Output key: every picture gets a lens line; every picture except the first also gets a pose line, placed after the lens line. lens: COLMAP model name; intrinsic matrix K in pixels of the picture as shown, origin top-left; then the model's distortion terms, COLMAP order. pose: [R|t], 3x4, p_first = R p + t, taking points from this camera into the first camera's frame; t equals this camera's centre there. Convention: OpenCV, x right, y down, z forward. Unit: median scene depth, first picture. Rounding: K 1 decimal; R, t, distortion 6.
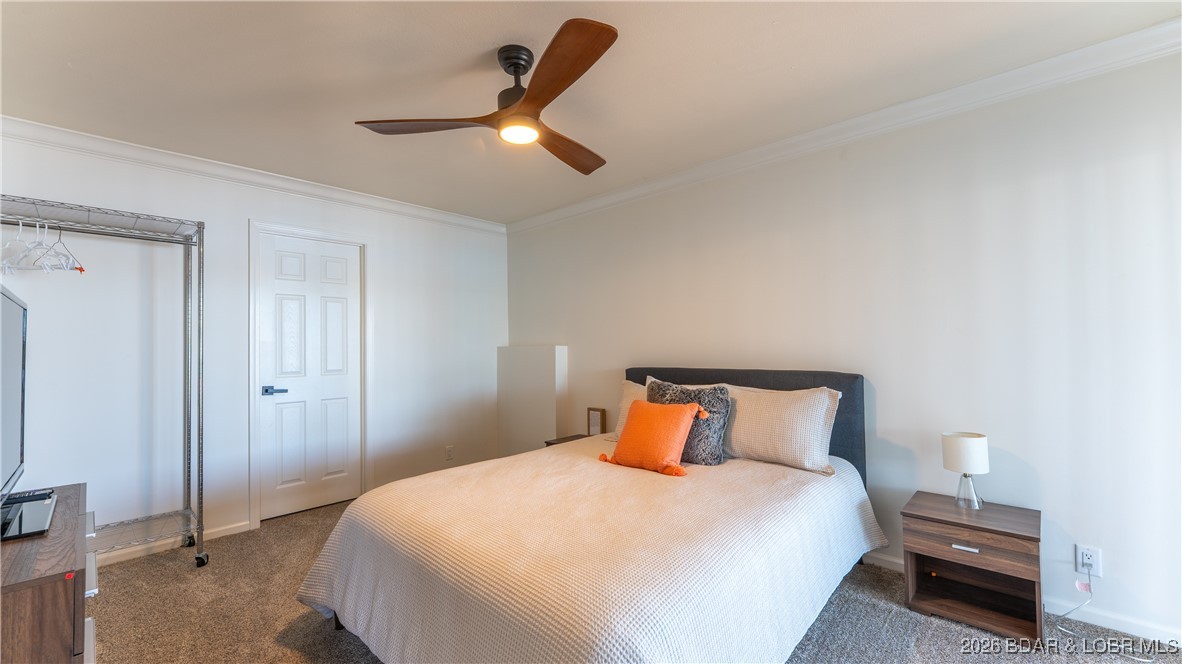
lens RADIAL K [[491.7, 0, 582.0], [0, 491.7, 336.4], [0, 0, 1]] dist [-0.010350, -0.000095]
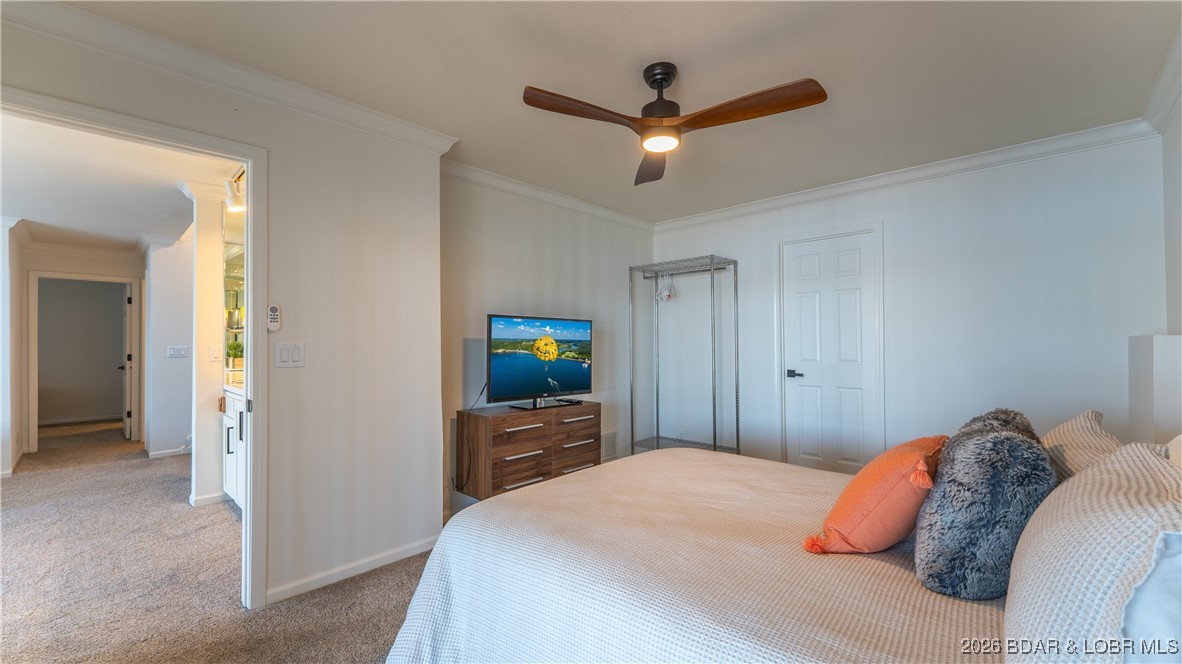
lens RADIAL K [[491.7, 0, 582.0], [0, 491.7, 336.4], [0, 0, 1]] dist [-0.010350, -0.000095]
pose [[-0.048015, 0.000580, -0.998846, 0.643332], [0.029911, 0.999552, -0.000858, 0.003922], [0.998399, -0.029918, -0.048011, 0.580569]]
